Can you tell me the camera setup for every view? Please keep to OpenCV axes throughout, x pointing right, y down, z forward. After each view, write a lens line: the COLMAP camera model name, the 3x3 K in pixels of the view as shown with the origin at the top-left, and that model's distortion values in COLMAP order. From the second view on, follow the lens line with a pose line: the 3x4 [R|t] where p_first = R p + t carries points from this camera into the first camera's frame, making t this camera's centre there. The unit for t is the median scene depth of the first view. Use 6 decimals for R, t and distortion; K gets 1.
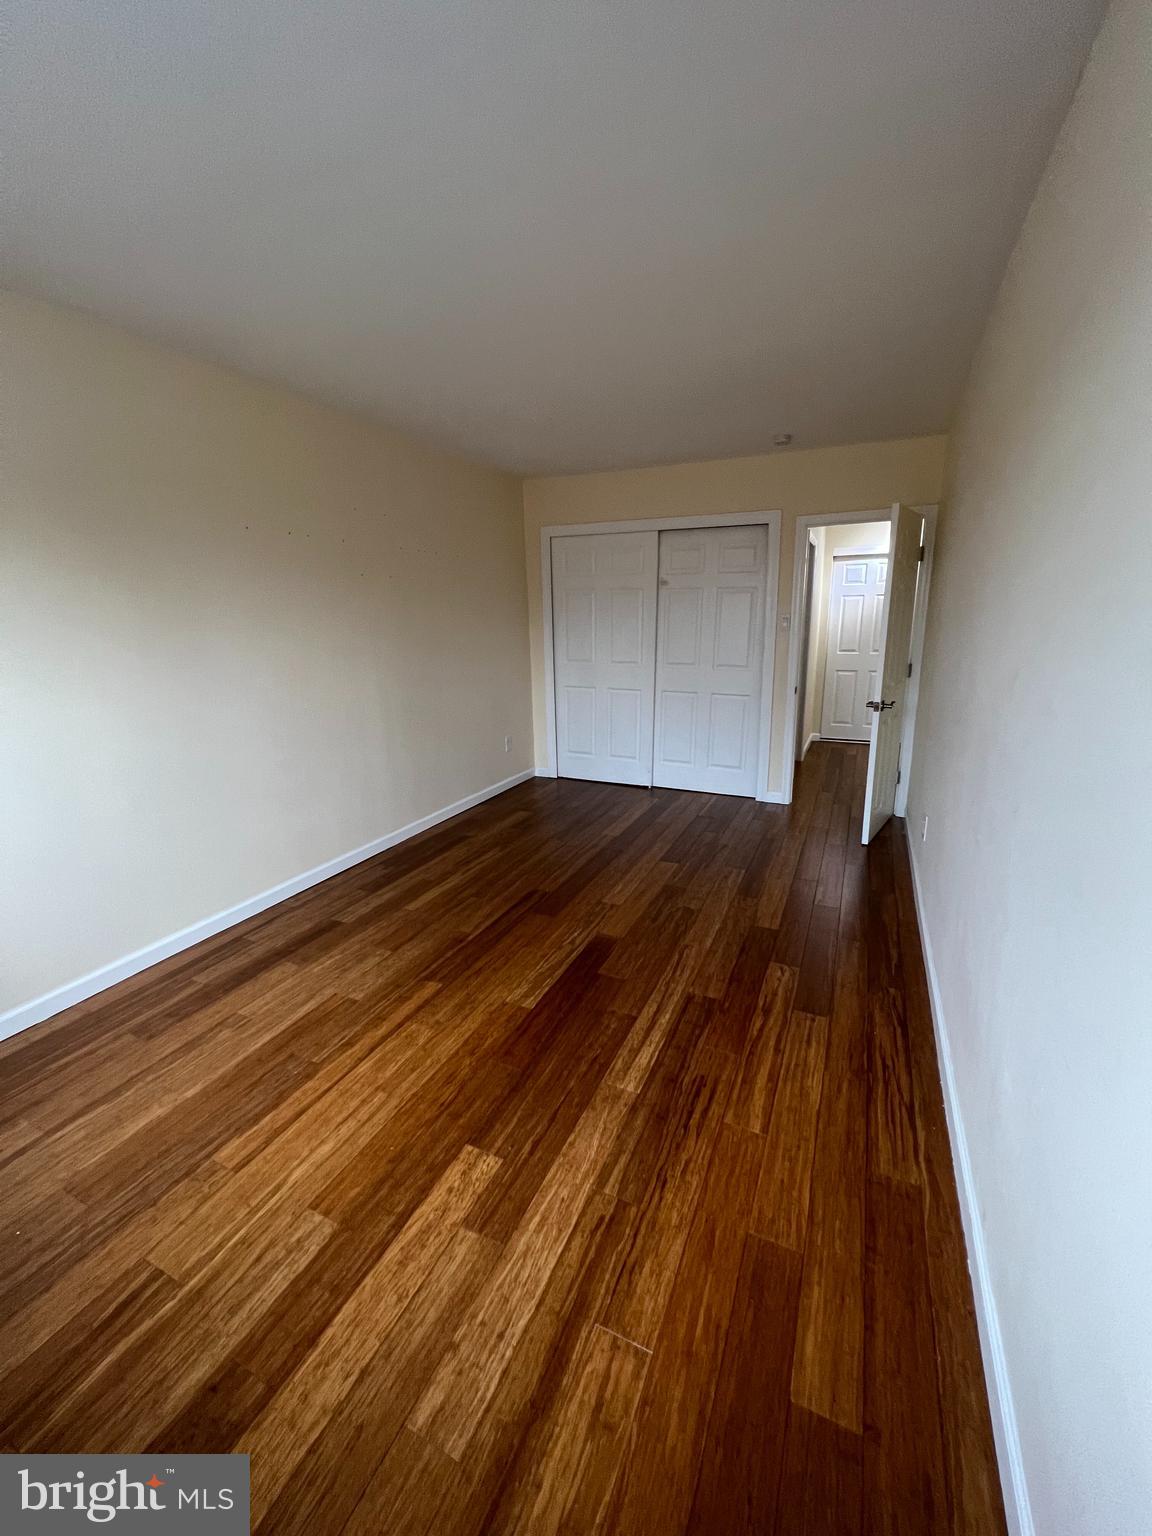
lens RADIAL K [[612.9, 0, 575.5], [0, 612.9, 765.9], [0, 0, 1]] dist [-0.002570, 0.000362]
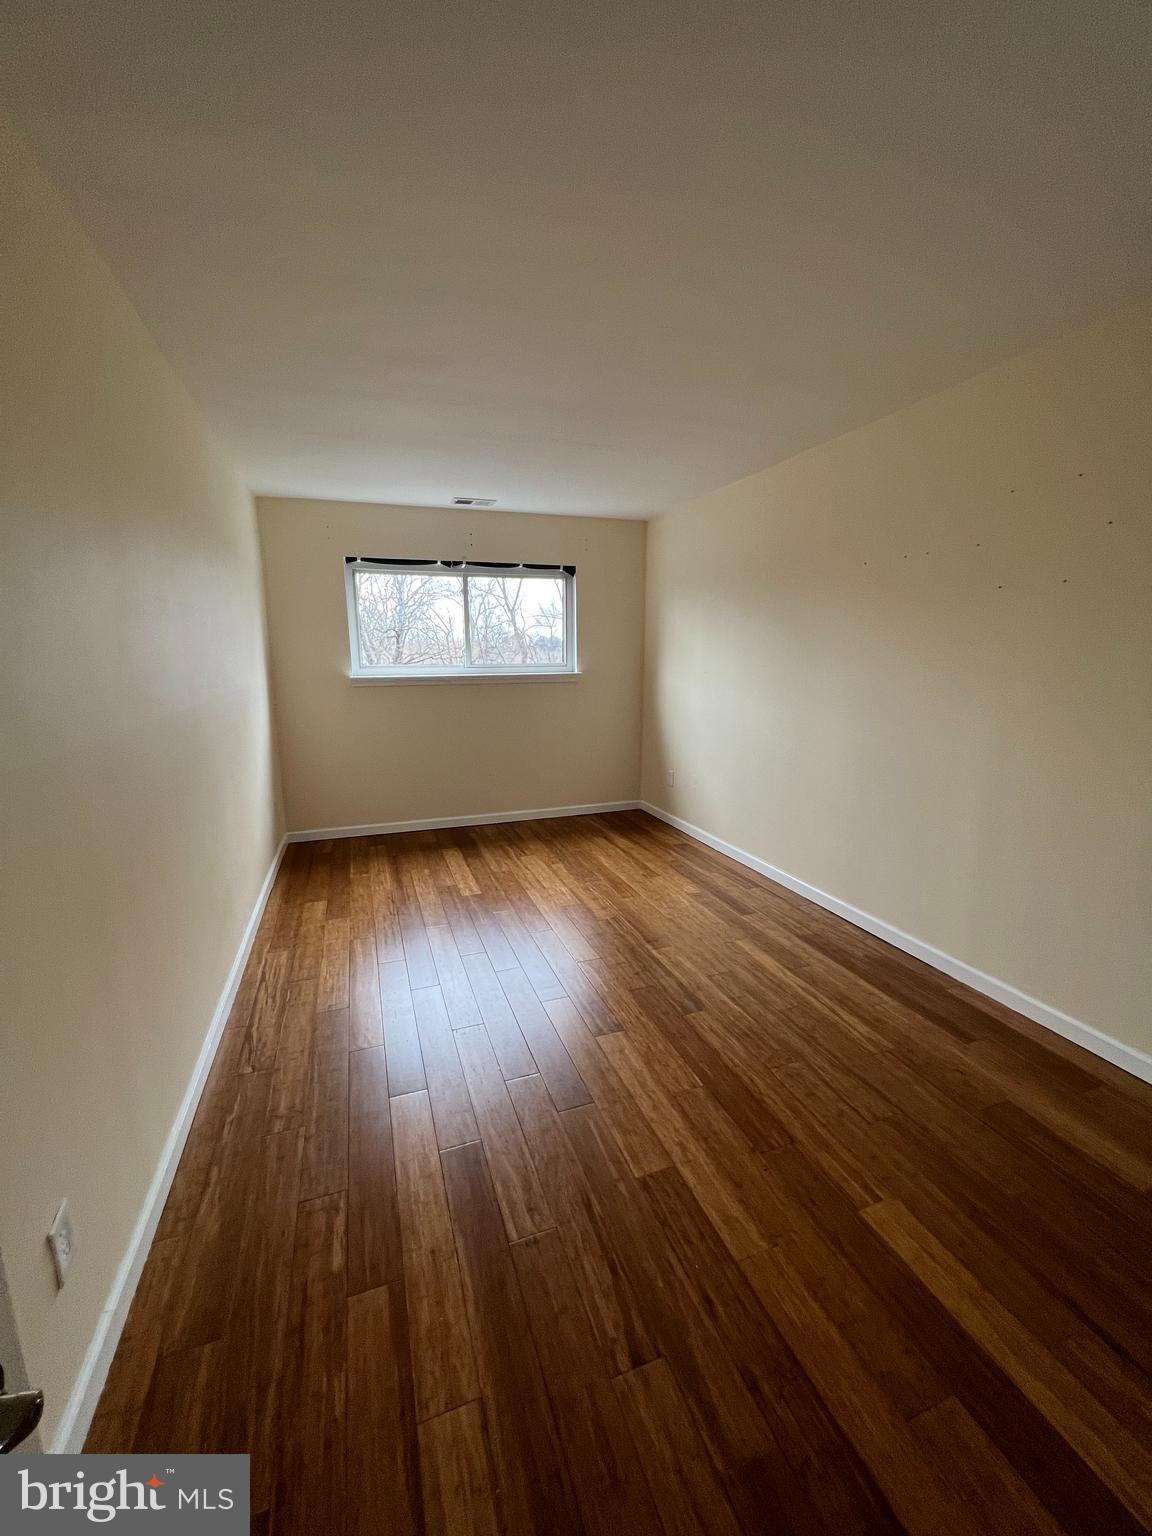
lens RADIAL K [[612.9, 0, 574.9], [0, 612.9, 765.4], [0, 0, 1]] dist [-0.002570, 0.000362]
pose [[-0.707579, 0.154942, -0.689438, 0.785520], [-0.150010, 0.920490, 0.360825, -0.488481], [0.690528, 0.358735, -0.628077, 1.877585]]
